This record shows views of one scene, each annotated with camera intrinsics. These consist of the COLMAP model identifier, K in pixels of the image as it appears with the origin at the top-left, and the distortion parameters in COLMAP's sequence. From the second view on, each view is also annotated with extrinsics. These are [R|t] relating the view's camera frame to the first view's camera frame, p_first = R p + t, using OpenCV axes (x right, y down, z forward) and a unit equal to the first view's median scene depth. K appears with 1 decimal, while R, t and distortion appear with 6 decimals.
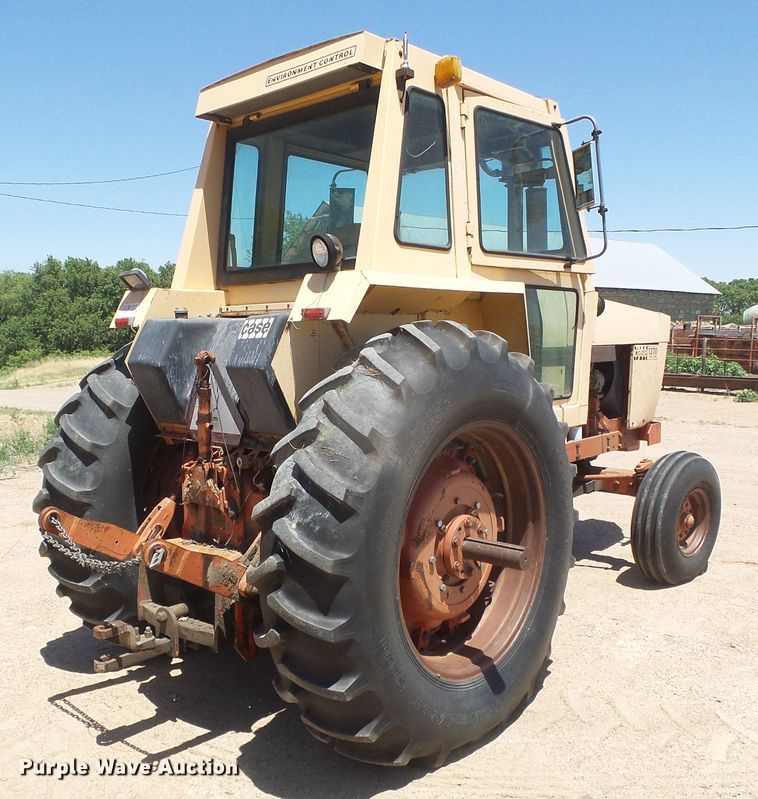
lens RADIAL K [[812.2, 0, 382.3], [0, 812.2, 403.6], [0, 0, 1]] dist [-0.006035, -0.038238]
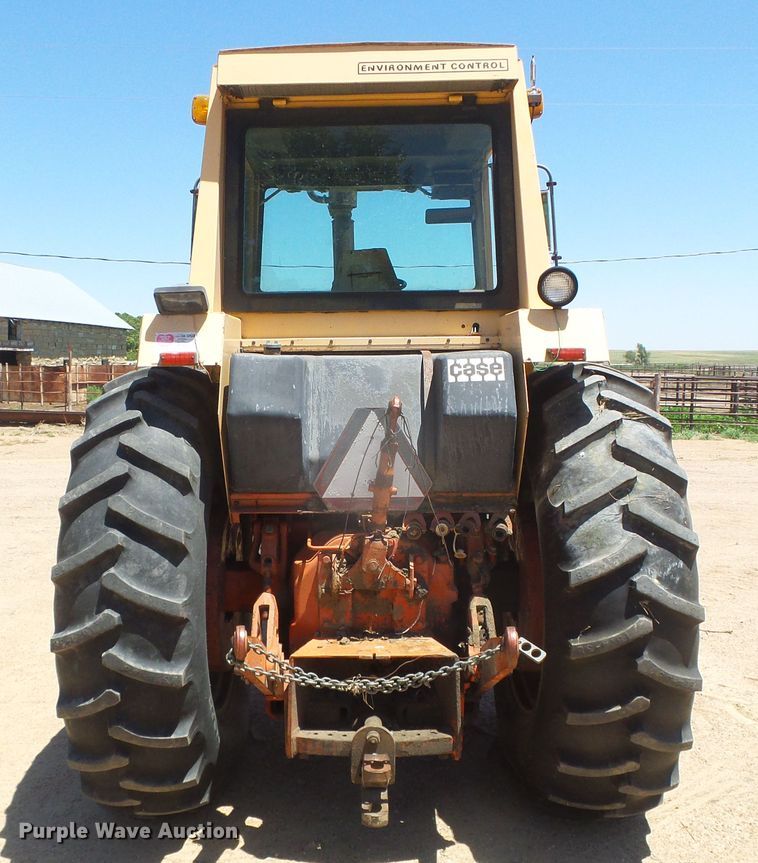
lens RADIAL K [[876.2, 0, 365.8], [0, 876.2, 451.3], [0, 0, 1]] dist [-0.021820, -0.008859]
pose [[0.751102, -0.059051, 0.657540, -0.730057], [0.054170, 0.998146, 0.027763, -0.032929], [-0.657960, 0.014766, 0.752908, 0.328389]]
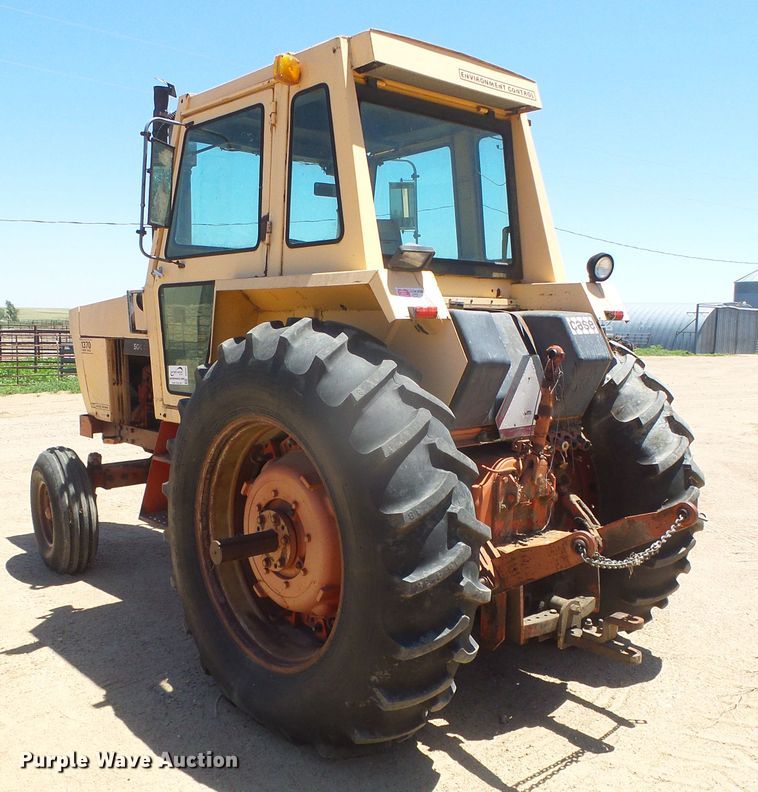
lens RADIAL K [[813.5, 0, 379.0], [0, 813.5, 396.0], [0, 0, 1]] dist [-0.017519, -0.023661]
pose [[0.102390, -0.077738, 0.991702, -1.146358], [0.073435, 0.994812, 0.070400, -0.081326], [-0.992030, 0.065617, 0.107568, 1.000187]]
